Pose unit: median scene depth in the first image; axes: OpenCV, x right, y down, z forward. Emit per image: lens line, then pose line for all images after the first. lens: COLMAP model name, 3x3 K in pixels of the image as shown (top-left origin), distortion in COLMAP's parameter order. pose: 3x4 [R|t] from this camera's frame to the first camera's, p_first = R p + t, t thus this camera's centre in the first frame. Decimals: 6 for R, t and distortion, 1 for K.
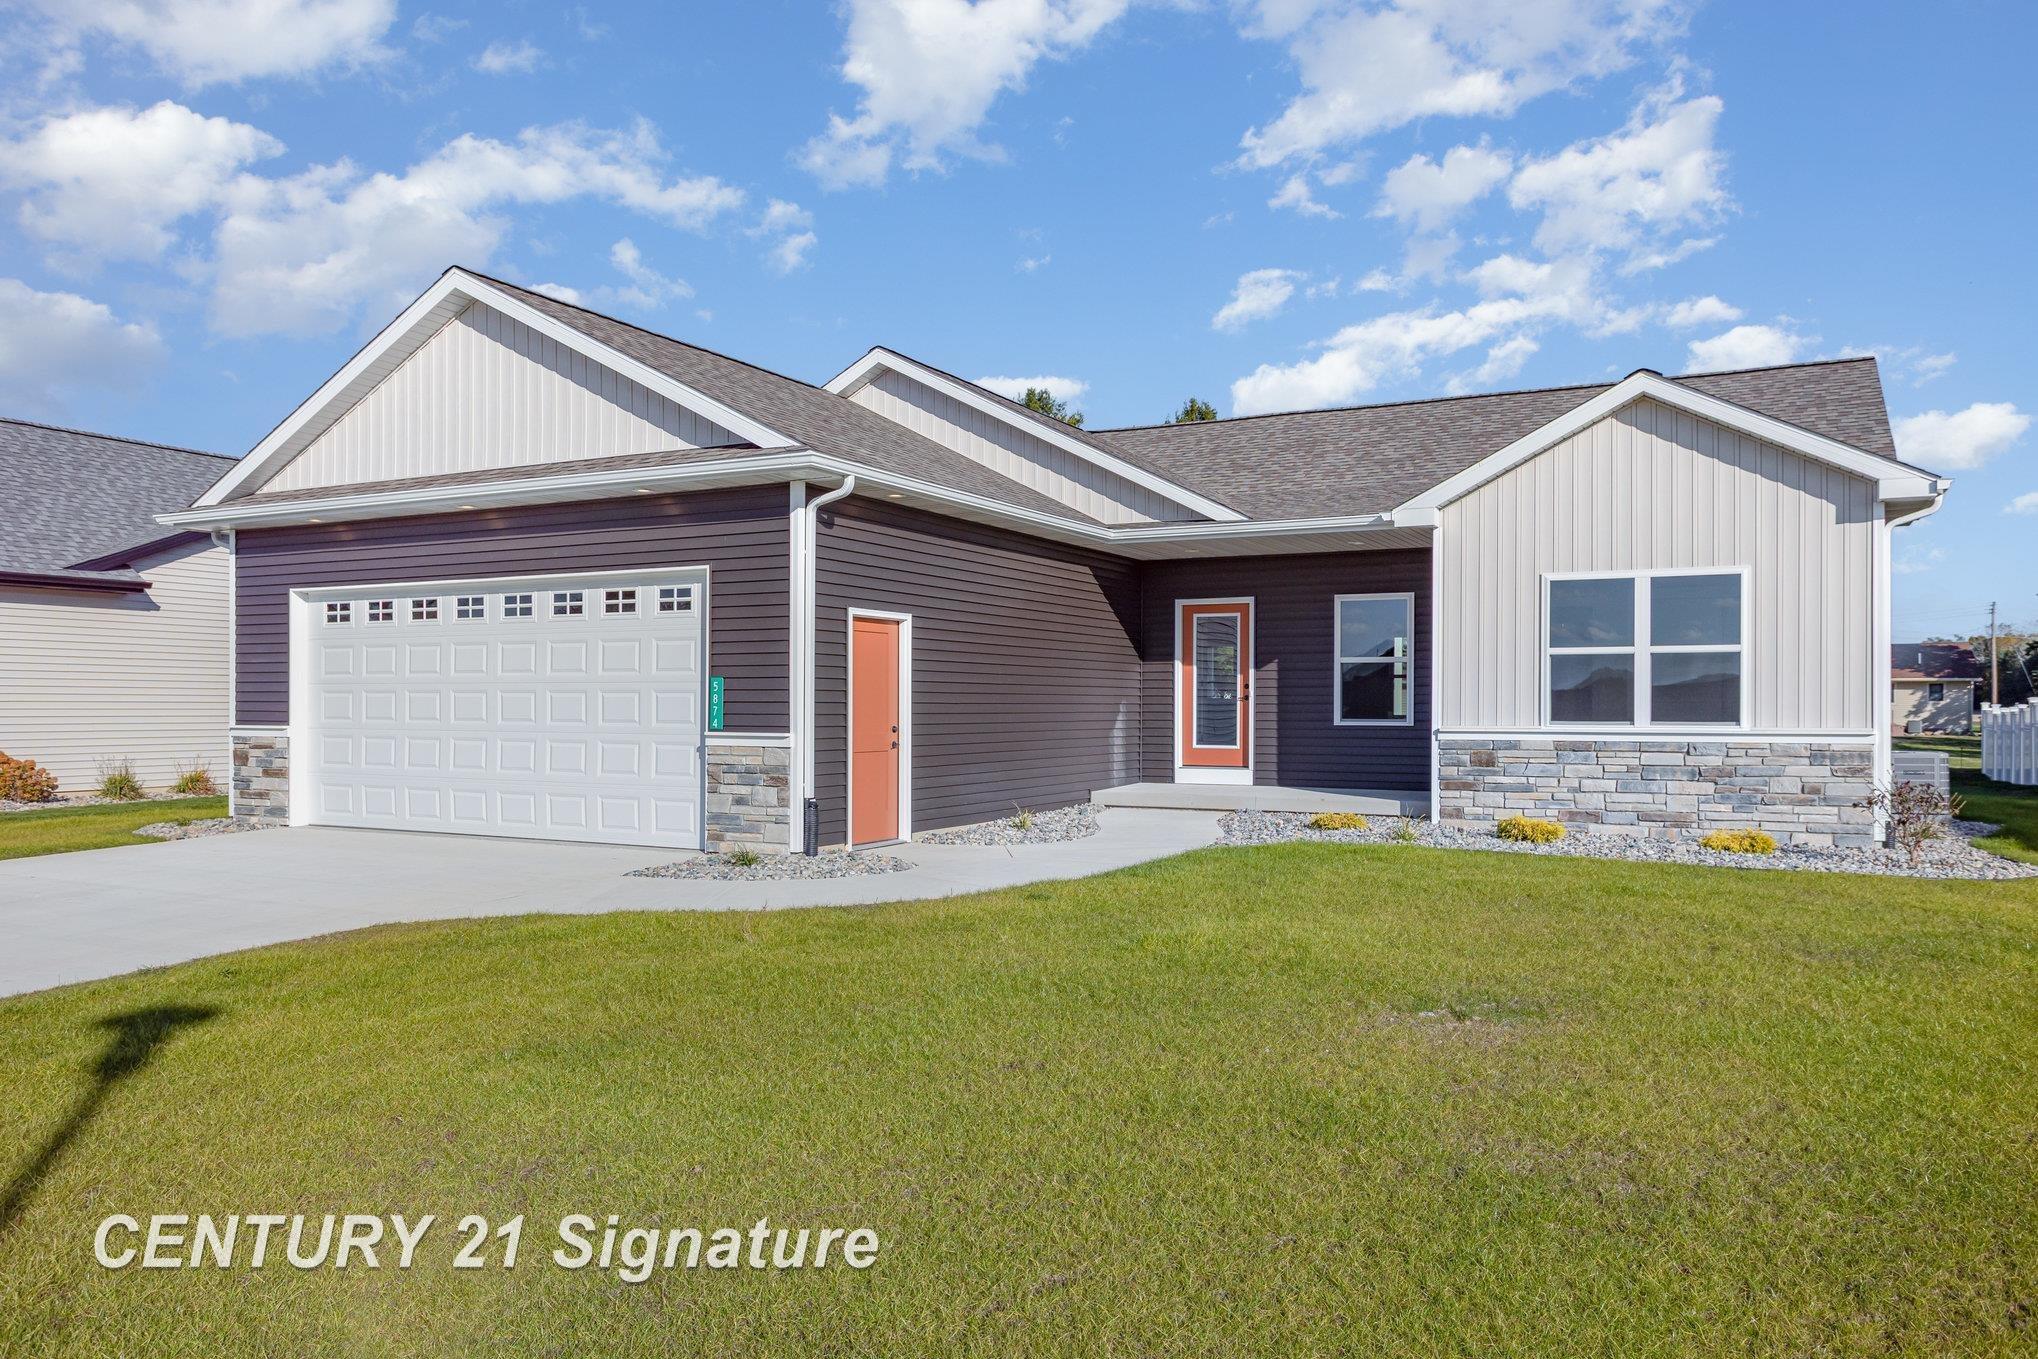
lens RADIAL K [[1470.8, 0, 1019.0], [0, 1470.8, 679.5], [0, 0, 1]] dist [-0.011684, -0.003946]
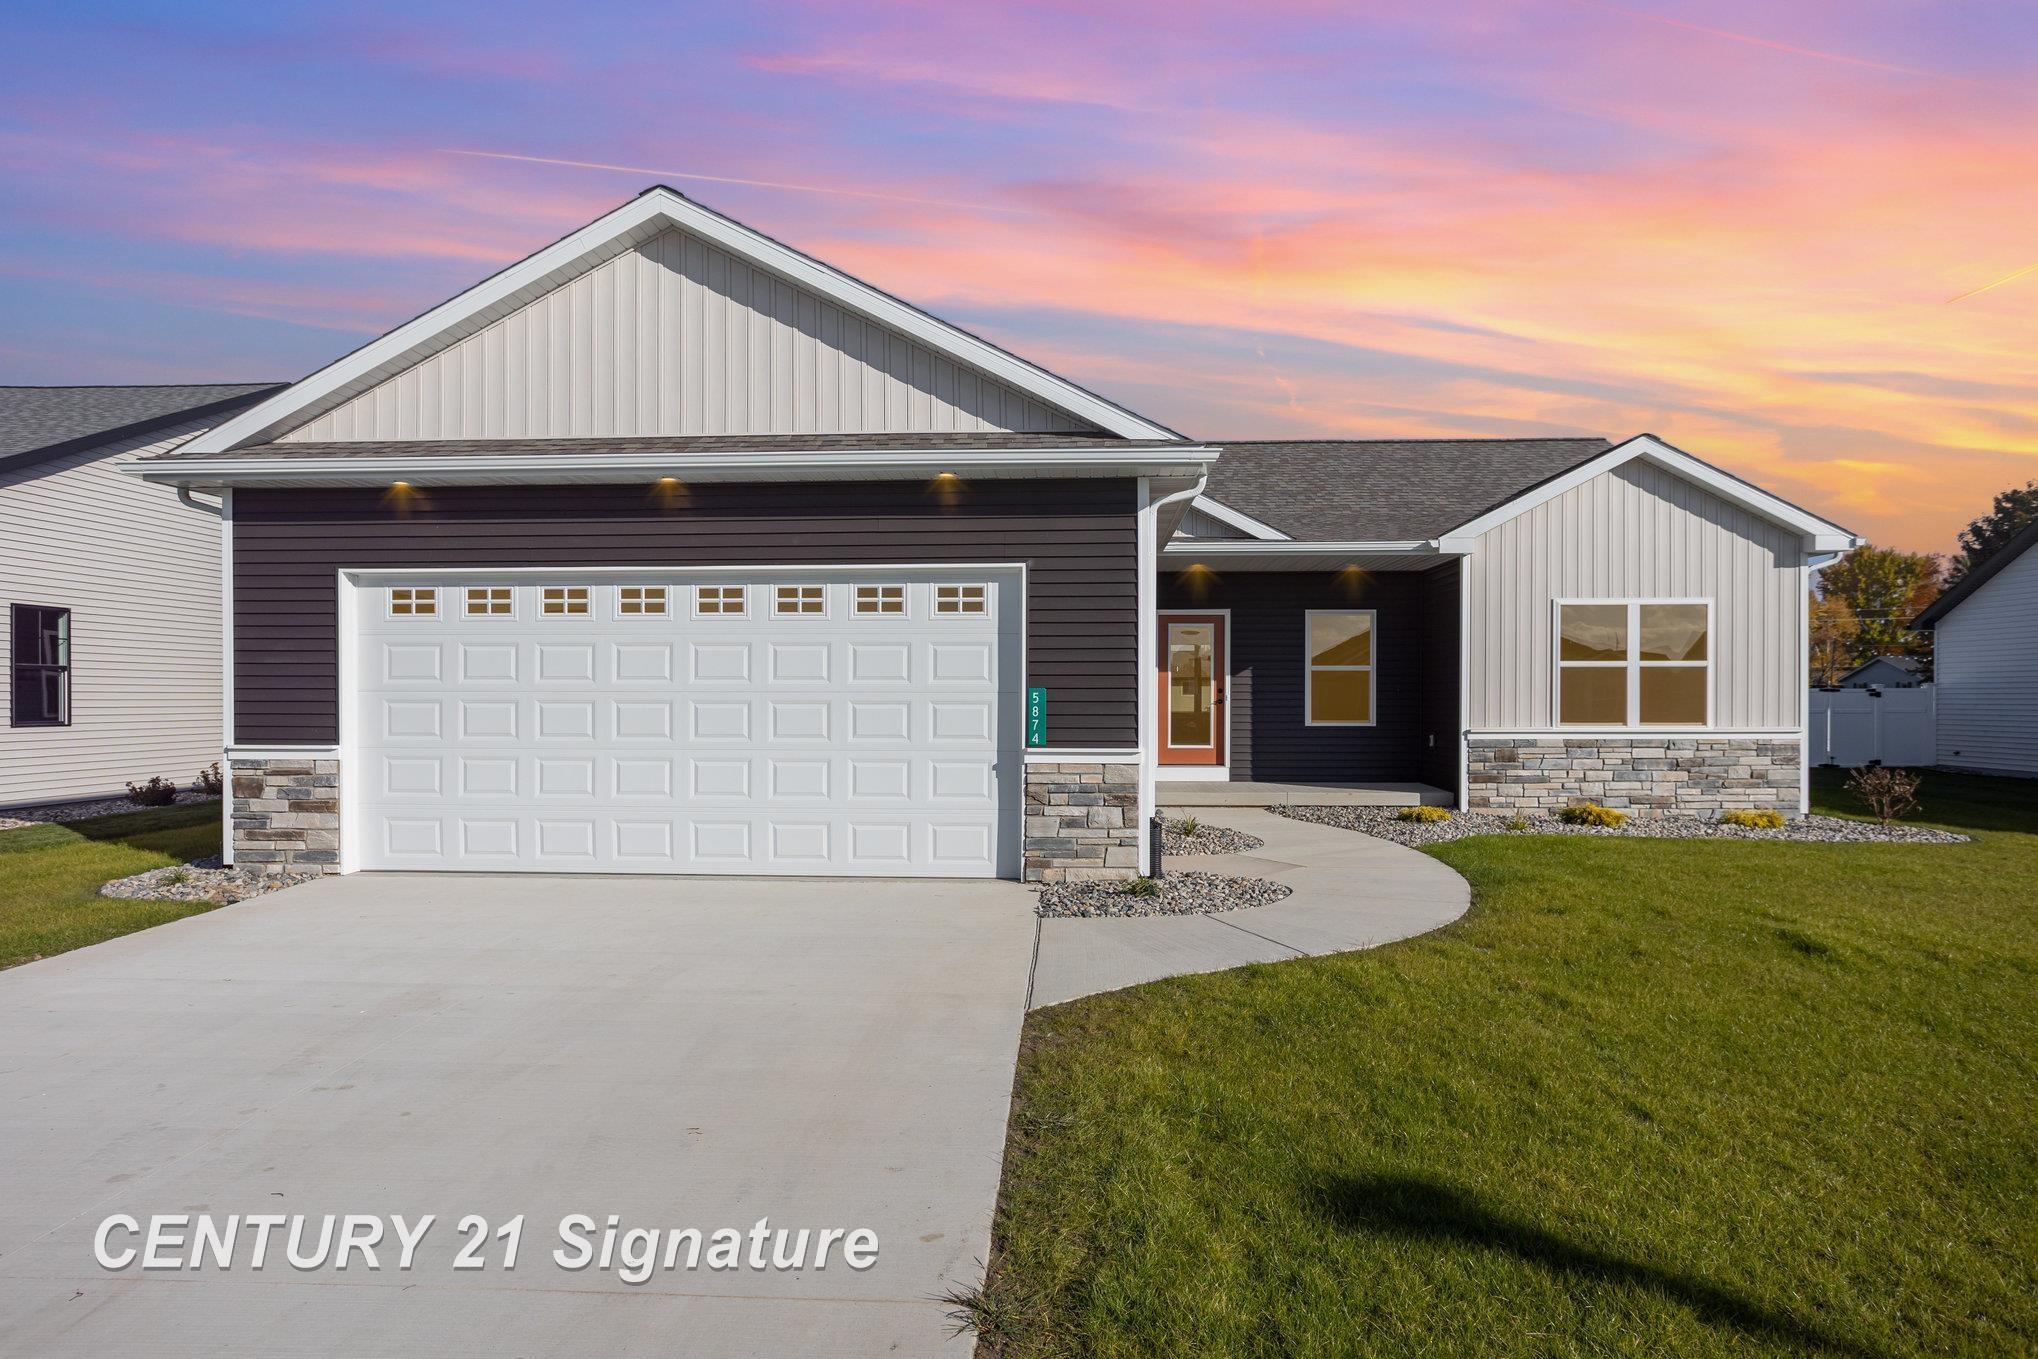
lens RADIAL K [[1262.5, 0, 1019.0], [0, 1262.5, 679.5], [0, 0, 1]] dist [-0.023800, -0.000019]
pose [[0.910281, 0.003639, 0.413976, -0.470773], [-0.005366, 0.999981, 0.003008, -0.007600], [-0.413957, -0.004959, 0.910283, 0.260414]]
